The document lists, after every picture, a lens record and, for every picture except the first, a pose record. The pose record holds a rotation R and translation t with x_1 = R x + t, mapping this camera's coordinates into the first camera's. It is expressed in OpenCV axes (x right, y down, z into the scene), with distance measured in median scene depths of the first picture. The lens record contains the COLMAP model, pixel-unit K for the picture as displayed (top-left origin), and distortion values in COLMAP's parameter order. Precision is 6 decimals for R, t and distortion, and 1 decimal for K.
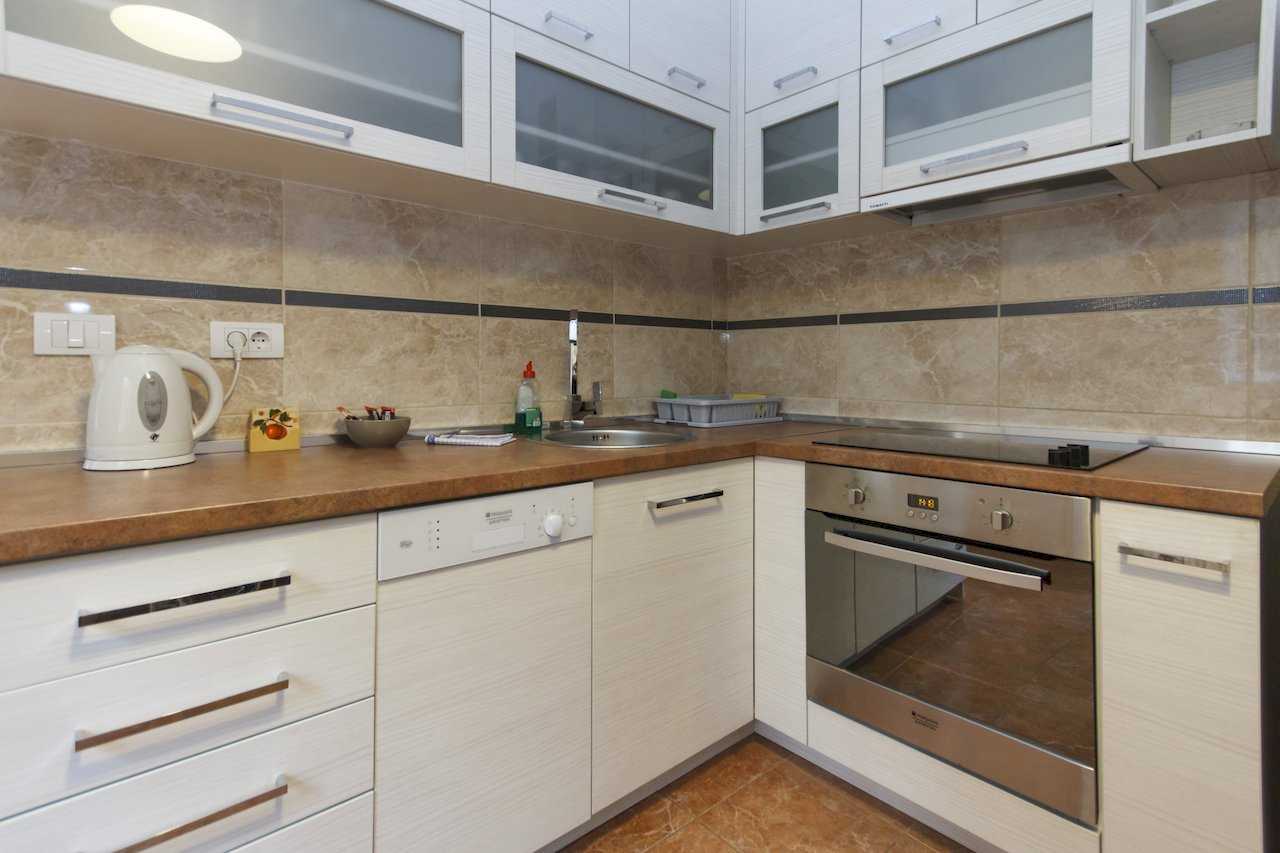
lens RADIAL K [[620.1, 0, 630.1], [0, 620.1, 367.0], [0, 0, 1]] dist [0.008944, -0.000520]
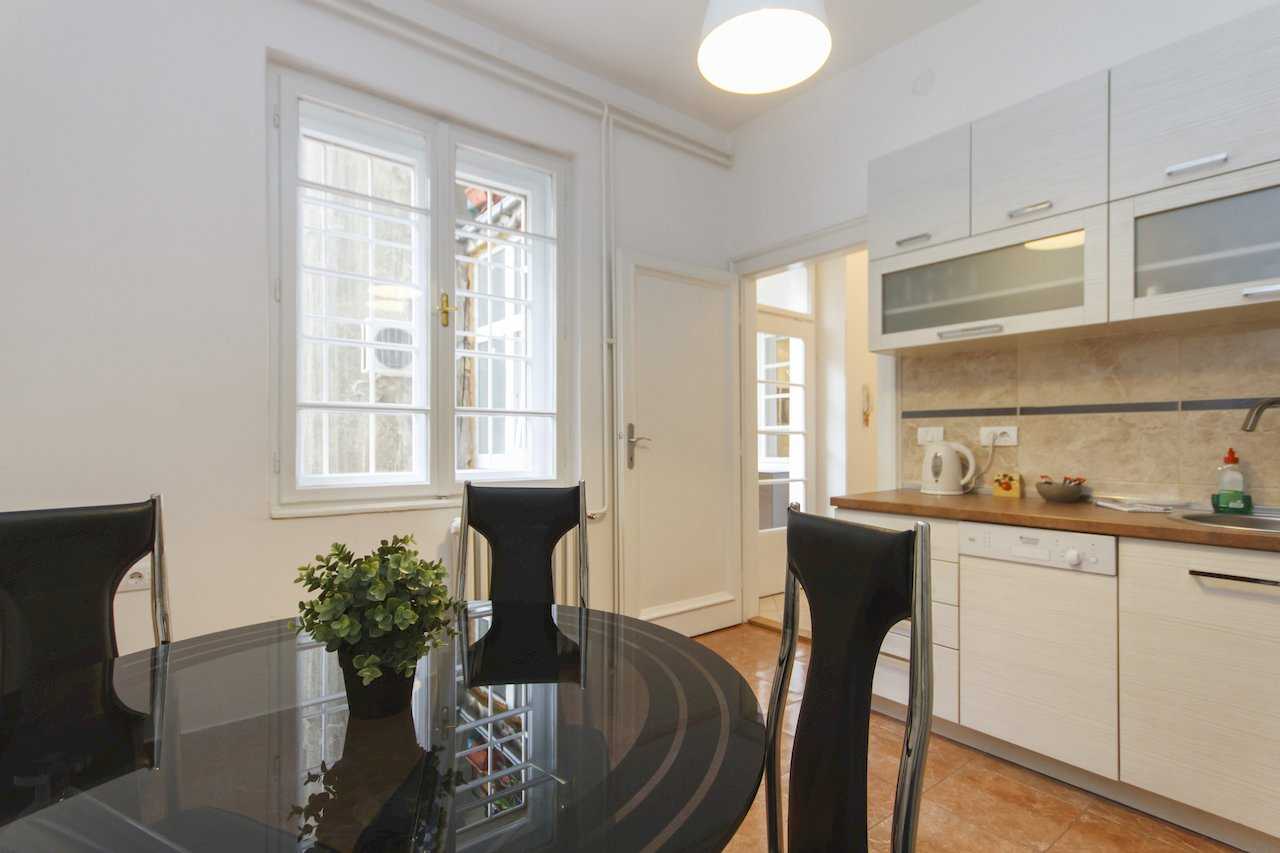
lens RADIAL K [[607.8, 0, 637.8], [0, 607.8, 440.1], [0, 0, 1]] dist [0.014774, 0.000564]
pose [[-0.041802, -0.004179, -0.999117, 1.115274], [-0.002126, 0.999989, -0.004093, -0.019424], [0.999124, 0.001953, -0.041811, -0.006671]]
